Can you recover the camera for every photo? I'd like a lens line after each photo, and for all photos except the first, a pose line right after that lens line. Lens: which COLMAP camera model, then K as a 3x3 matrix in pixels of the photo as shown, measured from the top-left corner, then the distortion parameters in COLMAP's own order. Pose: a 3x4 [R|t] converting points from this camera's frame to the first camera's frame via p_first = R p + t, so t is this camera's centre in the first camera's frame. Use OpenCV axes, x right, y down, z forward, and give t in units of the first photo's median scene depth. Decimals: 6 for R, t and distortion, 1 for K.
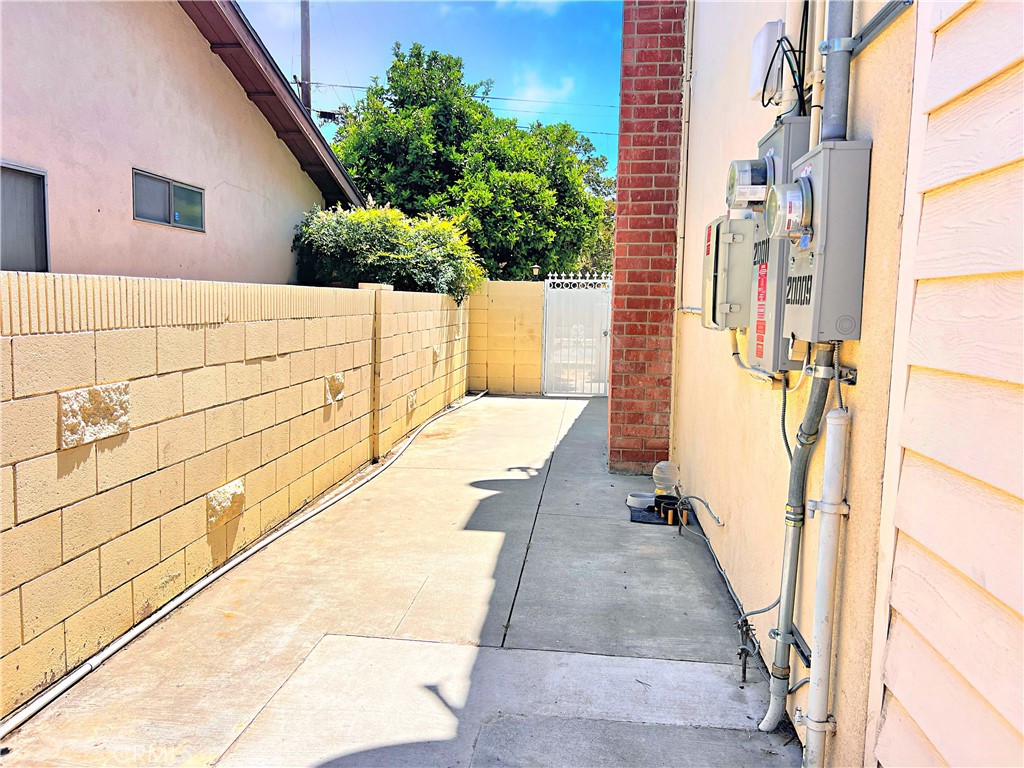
lens RADIAL K [[776.7, 0, 507.1], [0, 776.7, 384.9], [0, 0, 1]] dist [0.059103, -0.067825]
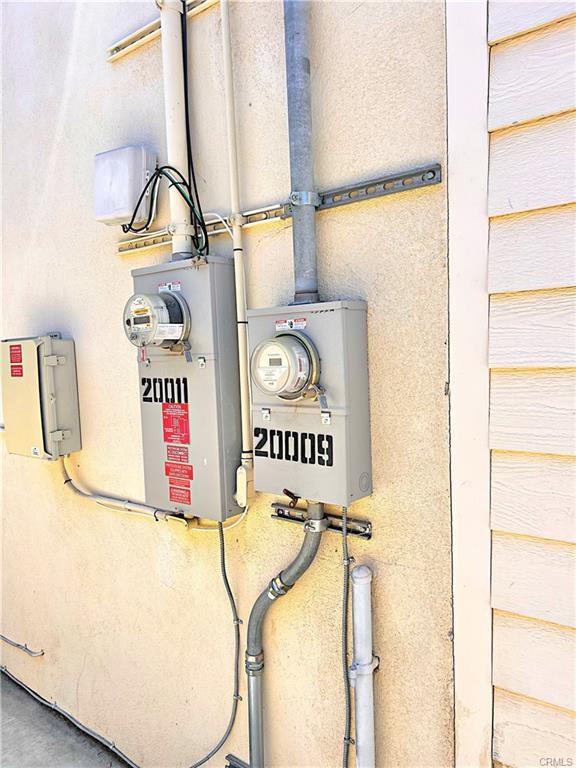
lens RADIAL K [[582.5, 0, 287.0], [0, 582.5, 387.7], [0, 0, 1]] dist [0.059103, -0.067825]
pose [[0.559030, -0.096072, 0.823563, -0.174716], [0.135404, 0.990508, 0.023635, -0.179167], [-0.818017, 0.098301, 0.566732, 0.513716]]
